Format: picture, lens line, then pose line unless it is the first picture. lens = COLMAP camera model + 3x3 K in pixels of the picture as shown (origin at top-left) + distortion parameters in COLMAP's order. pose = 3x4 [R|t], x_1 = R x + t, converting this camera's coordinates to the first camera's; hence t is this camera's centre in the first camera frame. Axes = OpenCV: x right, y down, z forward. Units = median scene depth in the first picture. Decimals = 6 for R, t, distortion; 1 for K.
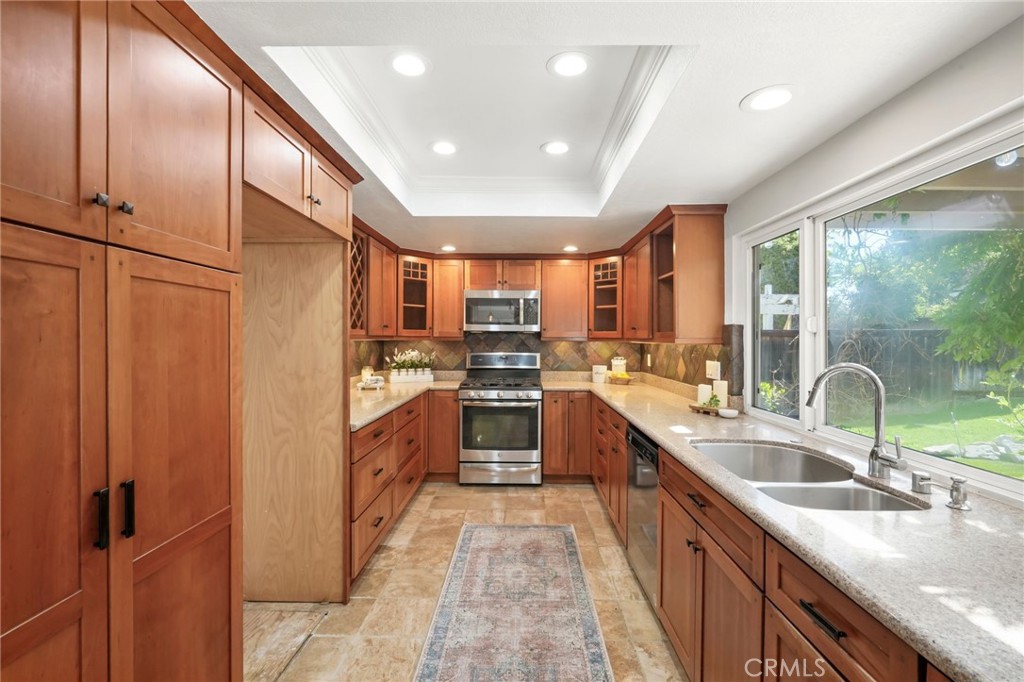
lens RADIAL K [[464.2, 0, 512.4], [0, 464.2, 339.7], [0, 0, 1]] dist [-0.003827, 0.000944]
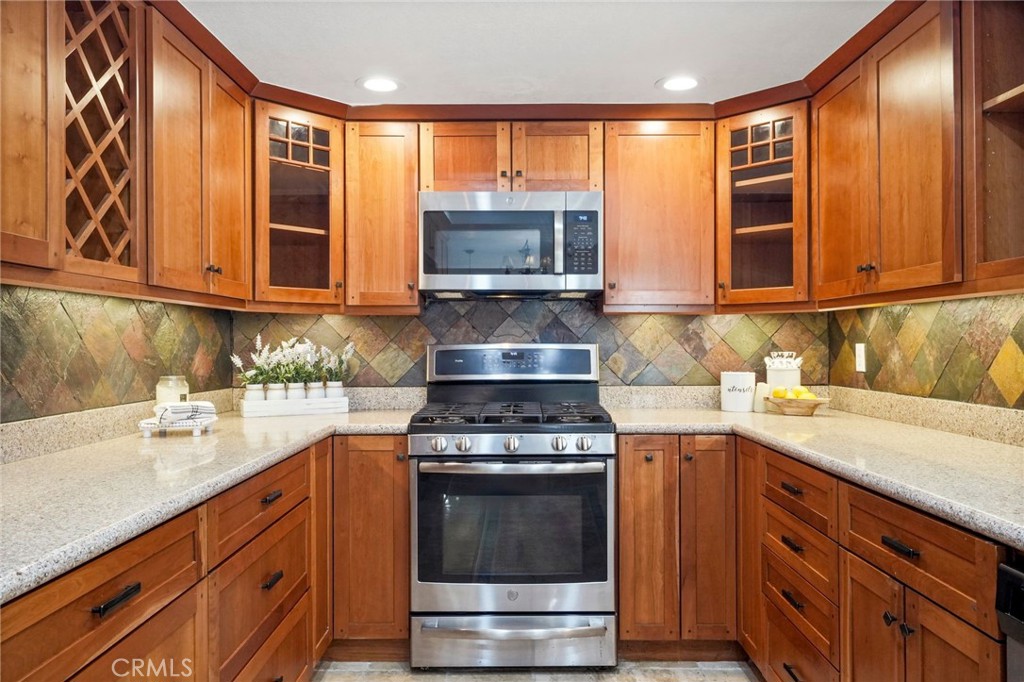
lens RADIAL K [[722.1, 0, 512.1], [0, 722.1, 340.8], [0, 0, 1]] dist [0.004011, 0.001724]
pose [[0.999700, -0.007987, 0.023146, -0.037329], [0.008185, 0.999930, -0.008488, 0.032524], [-0.023077, 0.008675, 0.999696, 0.352415]]
